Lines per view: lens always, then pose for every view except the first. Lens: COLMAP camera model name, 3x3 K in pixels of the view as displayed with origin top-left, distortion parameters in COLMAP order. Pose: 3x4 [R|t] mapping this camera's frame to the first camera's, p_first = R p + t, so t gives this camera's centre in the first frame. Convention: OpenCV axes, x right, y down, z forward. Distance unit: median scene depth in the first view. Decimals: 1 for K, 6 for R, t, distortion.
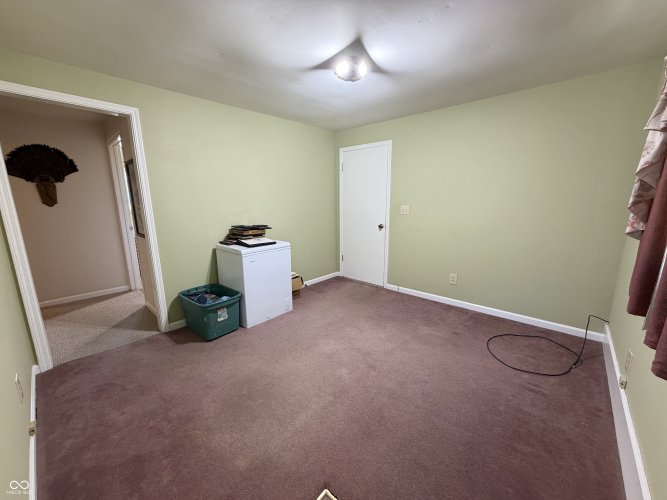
lens RADIAL K [[266.0, 0, 334.1], [0, 266.0, 249.2], [0, 0, 1]] dist [-0.000050, -0.000052]
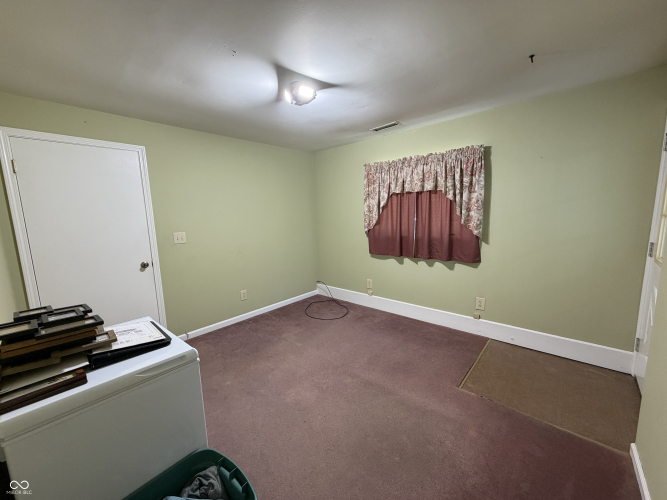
lens RADIAL K [[266.0, 0, 332.2], [0, 266.0, 250.6], [0, 0, 1]] dist [-0.000050, -0.000052]
pose [[0.005589, -0.134547, 0.990891, -0.673192], [0.226401, 0.965347, 0.129801, -0.136392], [-0.974018, 0.223614, 0.035857, 0.654947]]
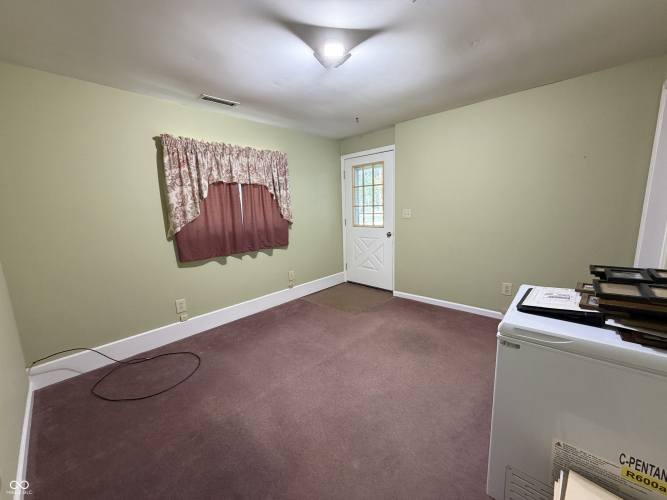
lens RADIAL K [[266.0, 0, 332.7], [0, 266.0, 251.4], [0, 0, 1]] dist [-0.000050, -0.000052]
pose [[-0.999138, 0.031816, 0.026652, 0.045190], [0.039308, 0.931519, 0.361562, -0.262643], [-0.013323, 0.362298, -0.931967, 1.360072]]
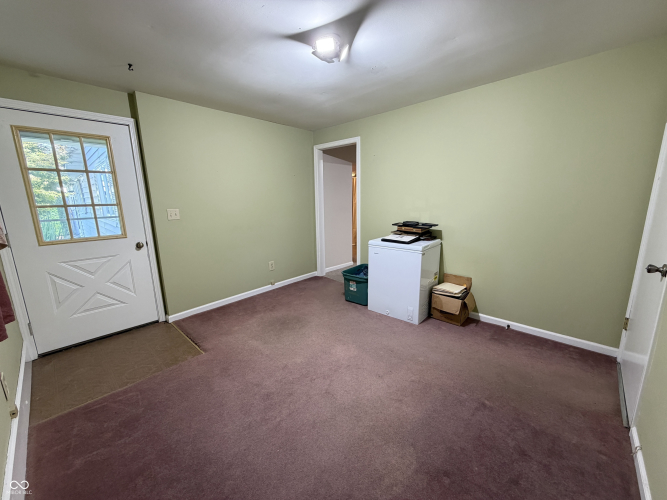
lens RADIAL K [[266.0, 0, 334.2], [0, 266.0, 248.9], [0, 0, 1]] dist [-0.000050, -0.000052]
pose [[-0.011412, 0.194228, -0.980890, 0.707794], [-0.175946, 0.965259, 0.193180, -0.140388], [0.984334, 0.174788, 0.023159, 0.743777]]
